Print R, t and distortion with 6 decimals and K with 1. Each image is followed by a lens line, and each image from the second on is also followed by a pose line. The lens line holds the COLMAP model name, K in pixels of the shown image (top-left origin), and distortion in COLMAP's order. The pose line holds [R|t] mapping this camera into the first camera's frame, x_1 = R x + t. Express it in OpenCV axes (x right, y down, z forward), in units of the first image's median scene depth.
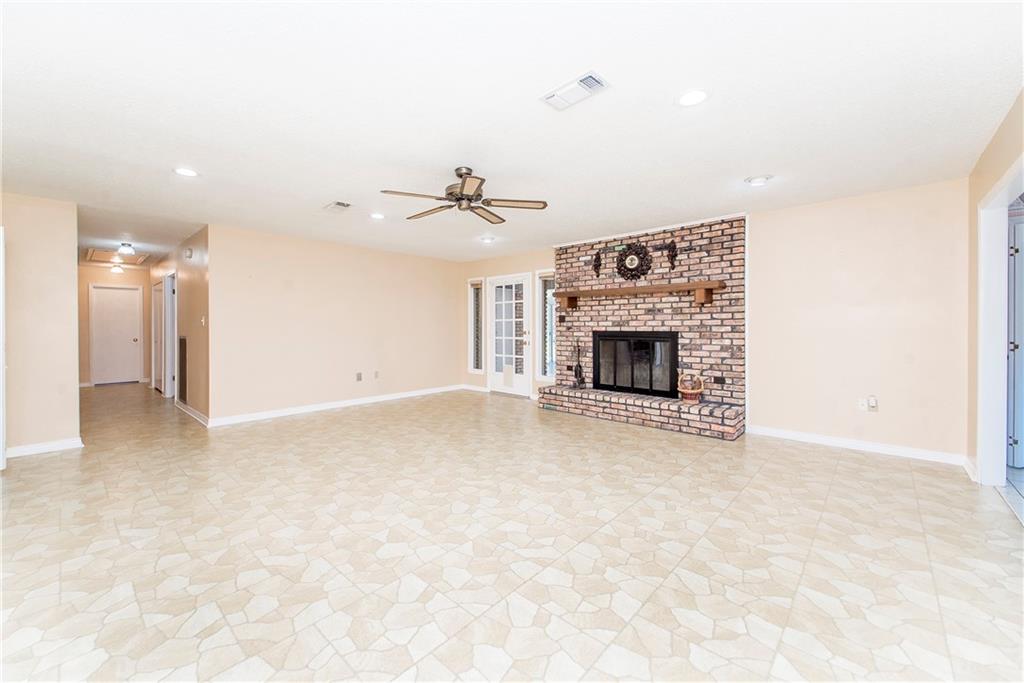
lens RADIAL K [[405.9, 0, 485.3], [0, 405.9, 334.8], [0, 0, 1]] dist [0.011143, -0.000234]
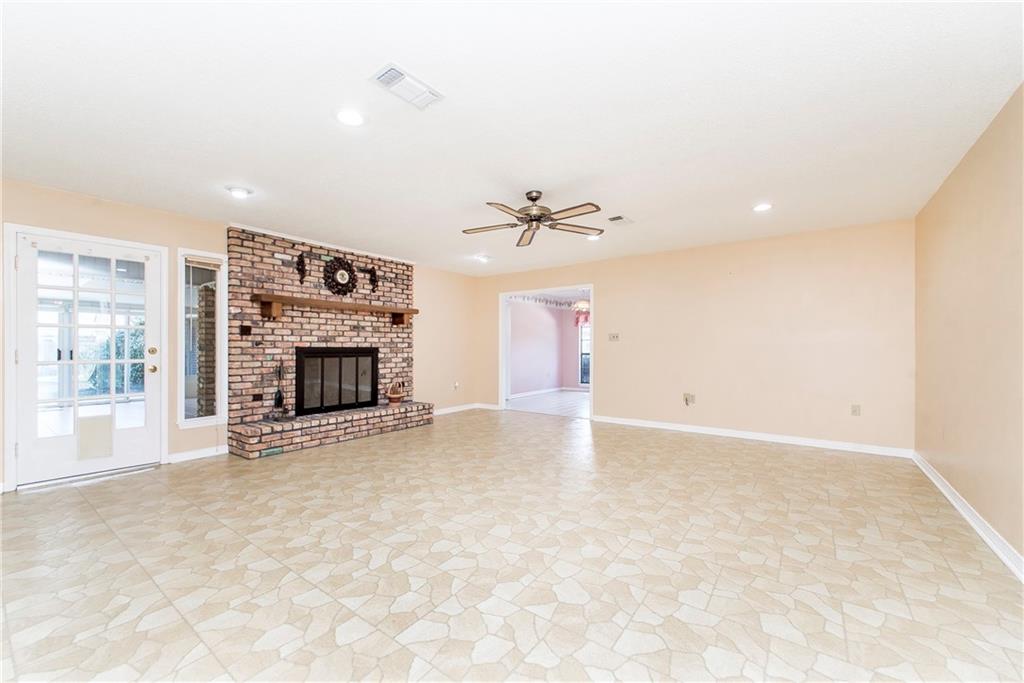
lens RADIAL K [[401.3, 0, 510.9], [0, 401.3, 354.1], [0, 0, 1]] dist [0.012831, 0.000172]
pose [[-0.128114, -0.014347, 0.991656, -0.673240], [0.018576, 0.999685, 0.016863, -0.000793], [-0.991585, 0.020581, -0.127807, 0.735616]]
